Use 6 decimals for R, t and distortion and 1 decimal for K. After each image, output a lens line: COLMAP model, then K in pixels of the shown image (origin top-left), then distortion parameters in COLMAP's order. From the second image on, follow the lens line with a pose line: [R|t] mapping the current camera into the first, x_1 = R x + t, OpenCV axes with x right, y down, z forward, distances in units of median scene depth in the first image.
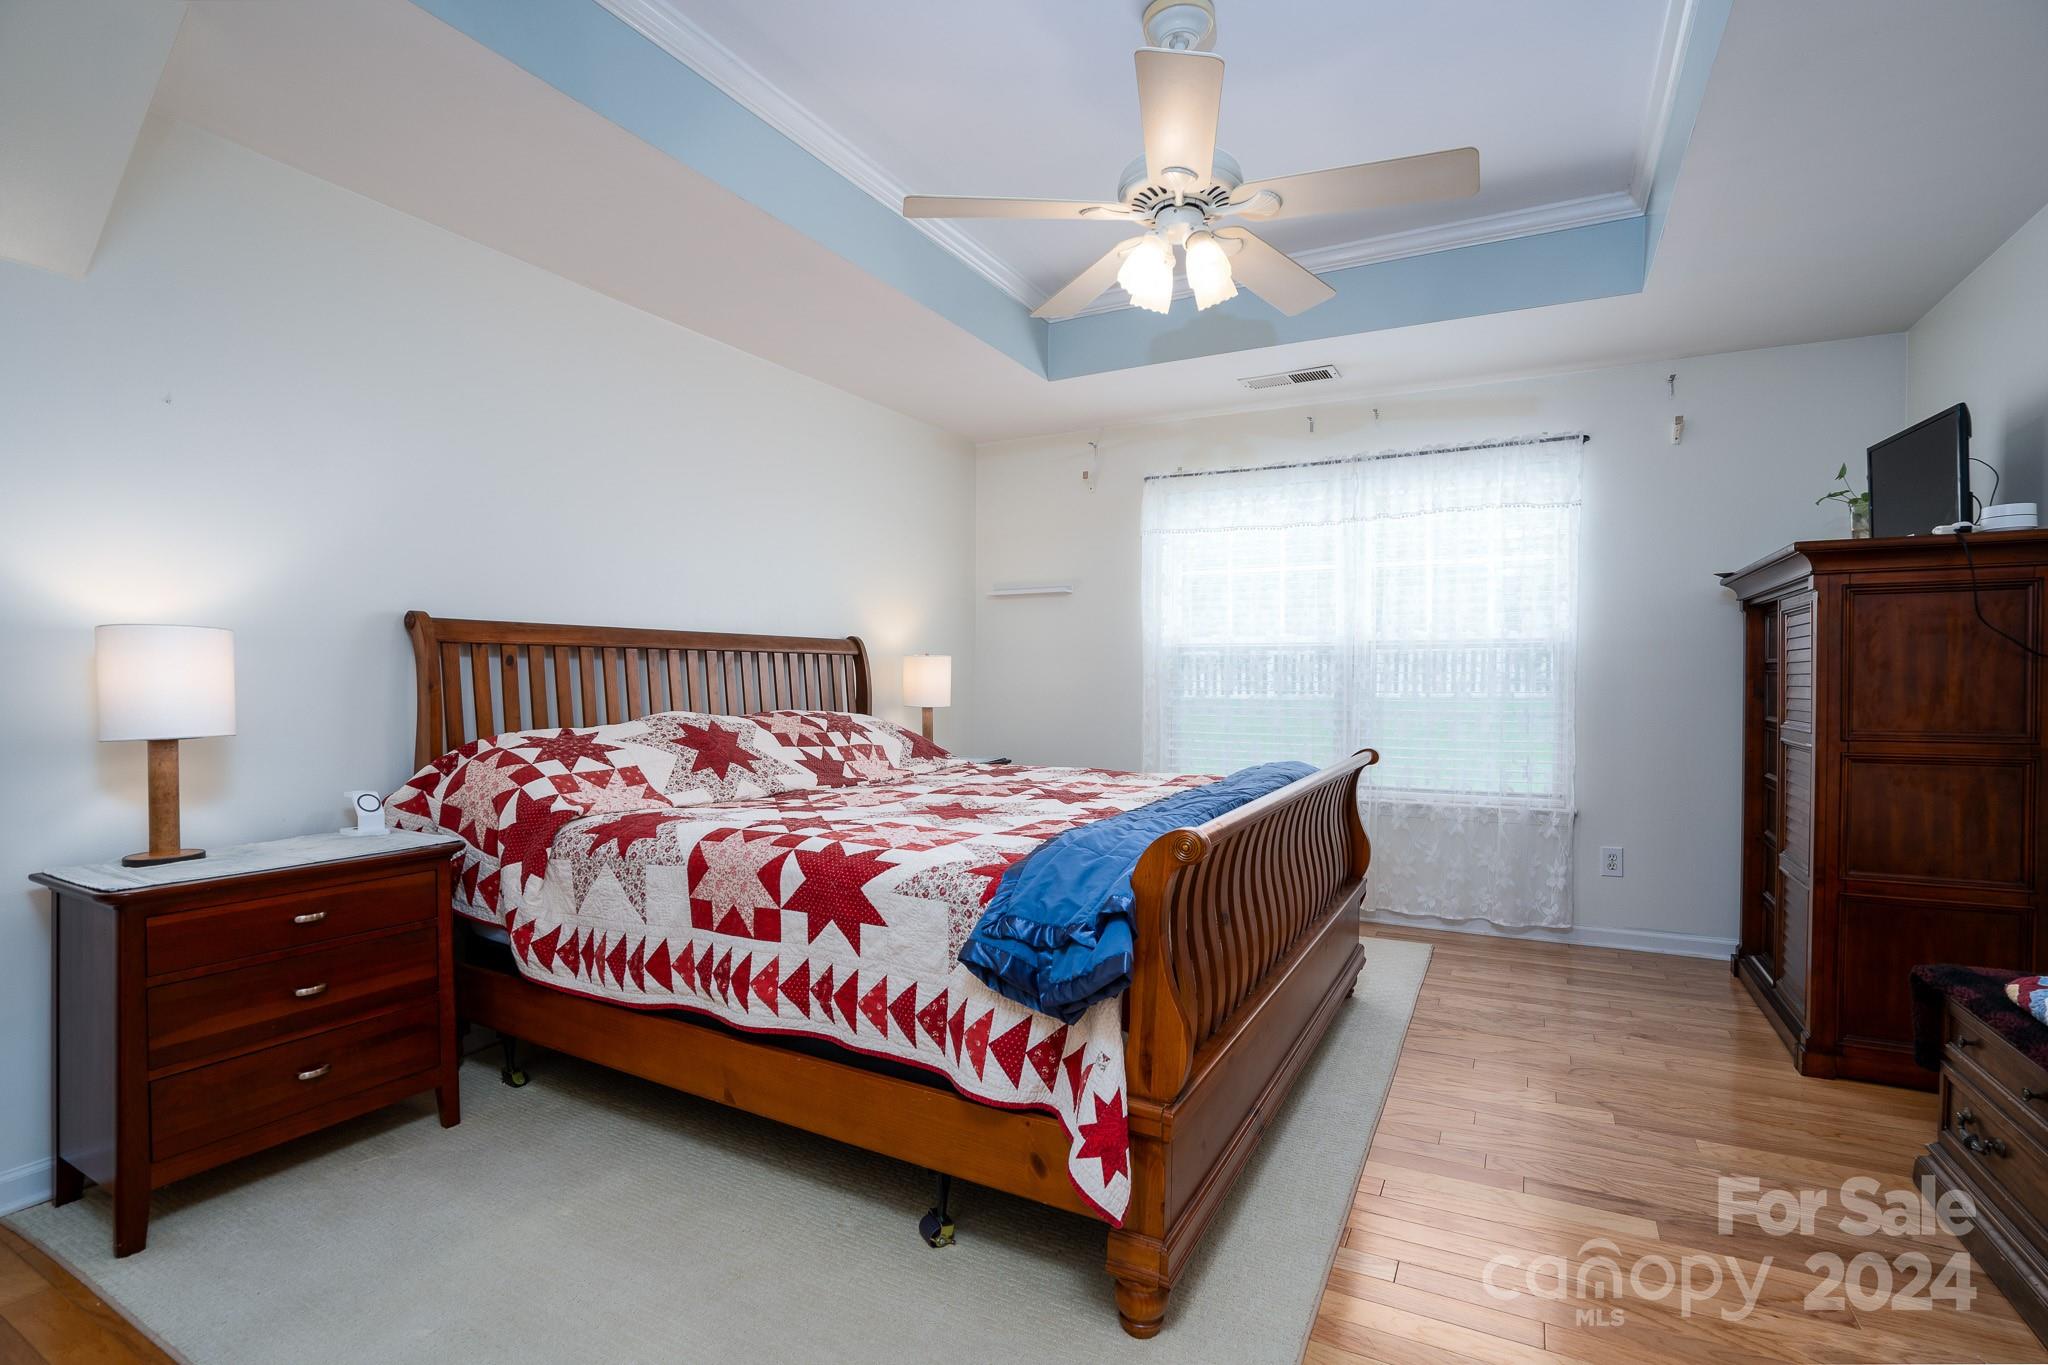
lens RADIAL K [[954.6, 0, 1014.9], [0, 954.6, 680.1], [0, 0, 1]] dist [-0.045805, 0.013427]
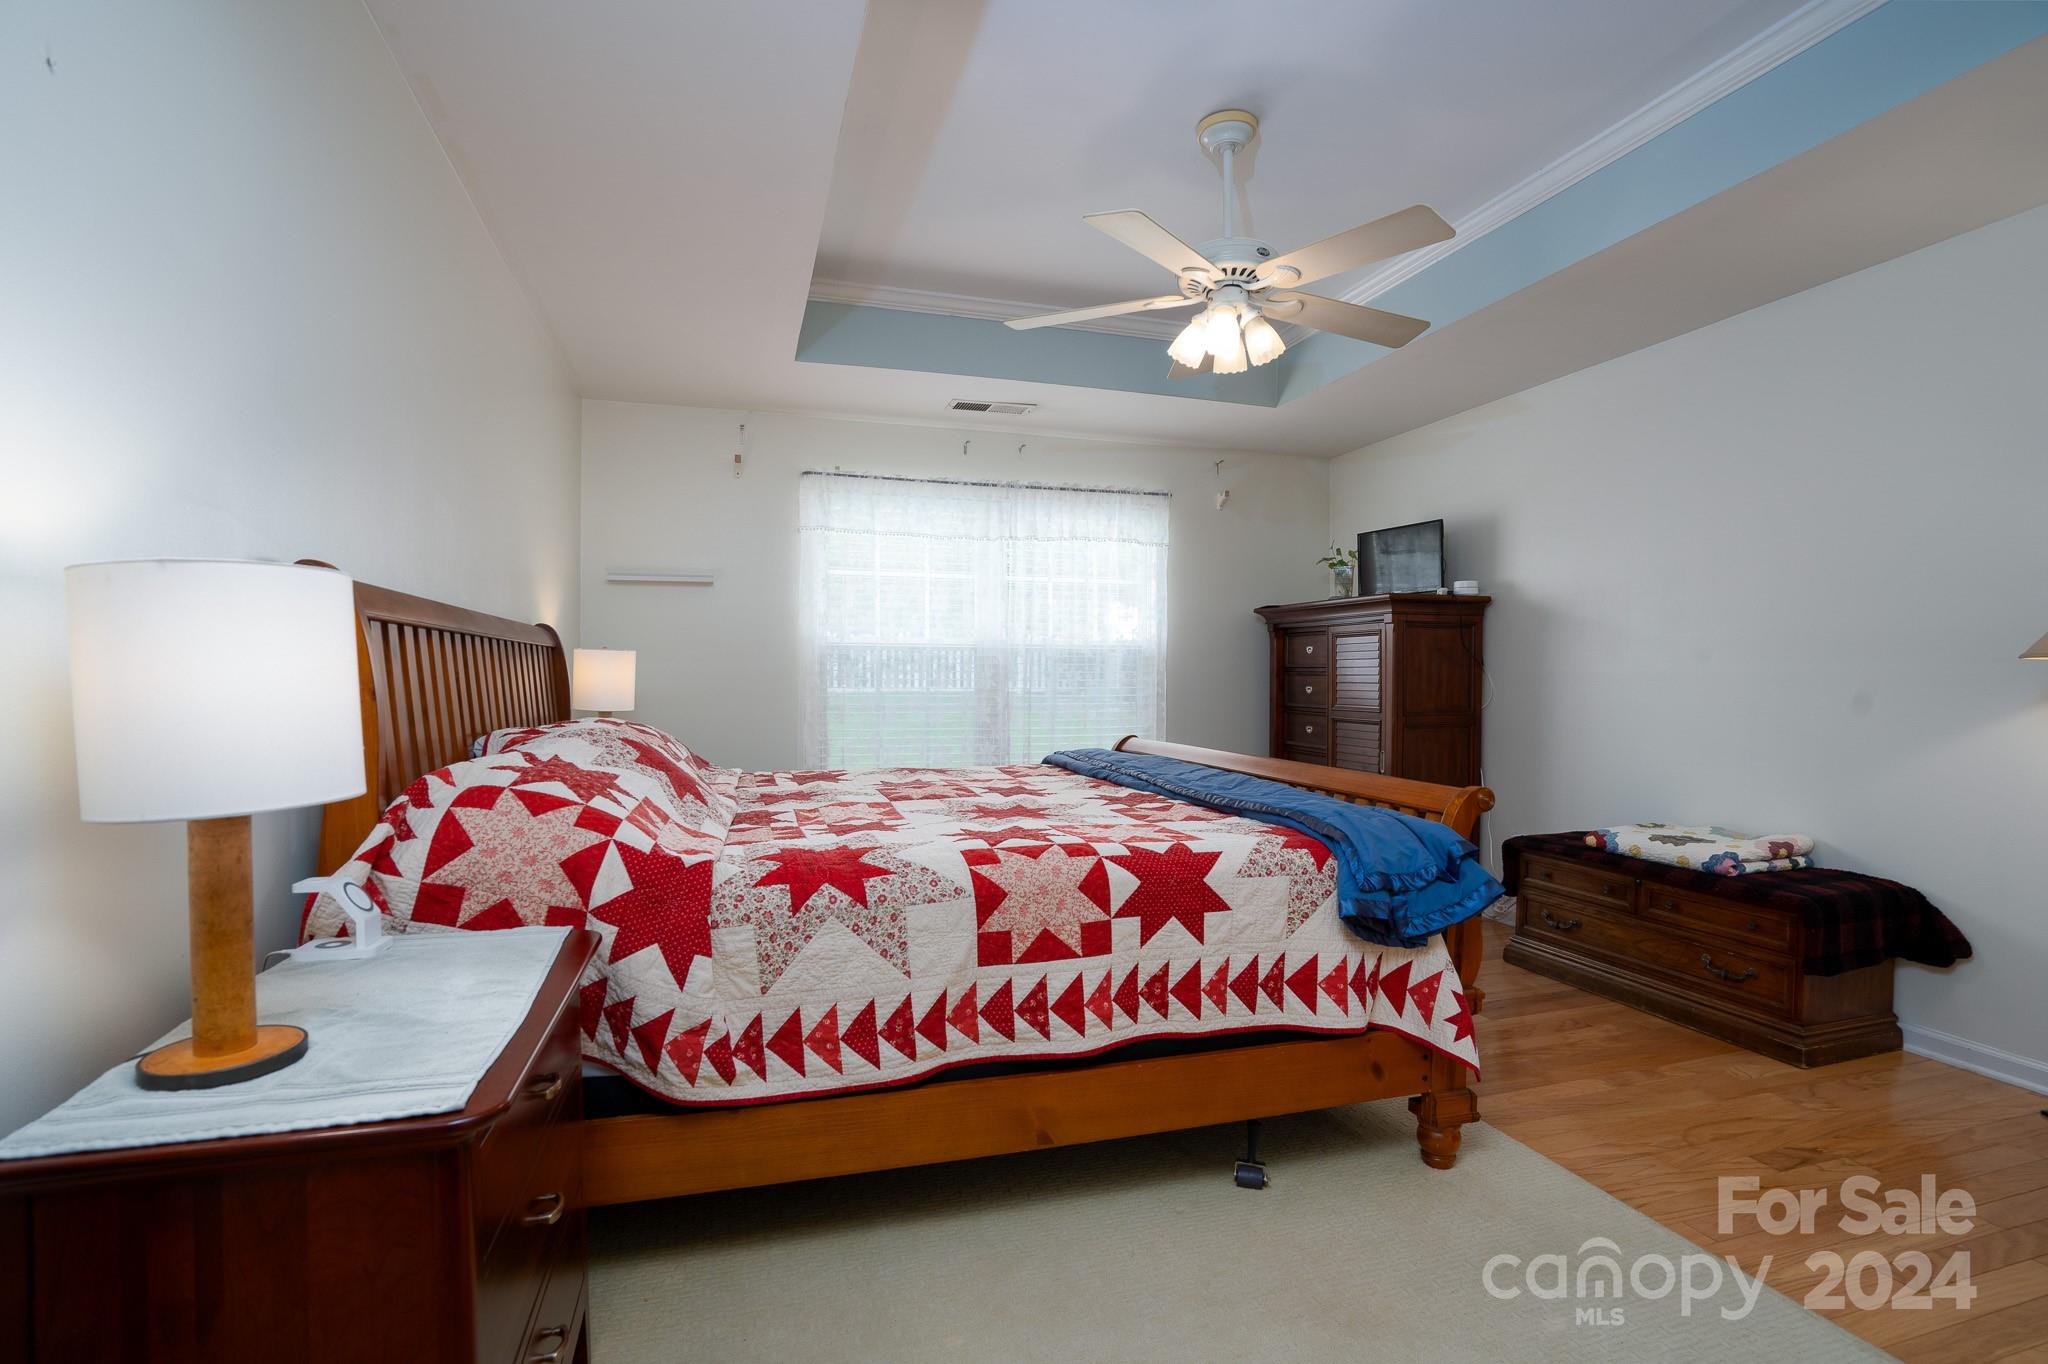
lens RADIAL K [[954.6, 0, 1010.1], [0, 954.6, 676.3], [0, 0, 1]] dist [-0.045805, 0.013427]
pose [[0.708326, 0.000006, 0.705885, -0.948773], [-0.001024, 0.999999, 0.001020, -0.006001], [-0.705884, -0.001445, 0.708326, 0.367742]]
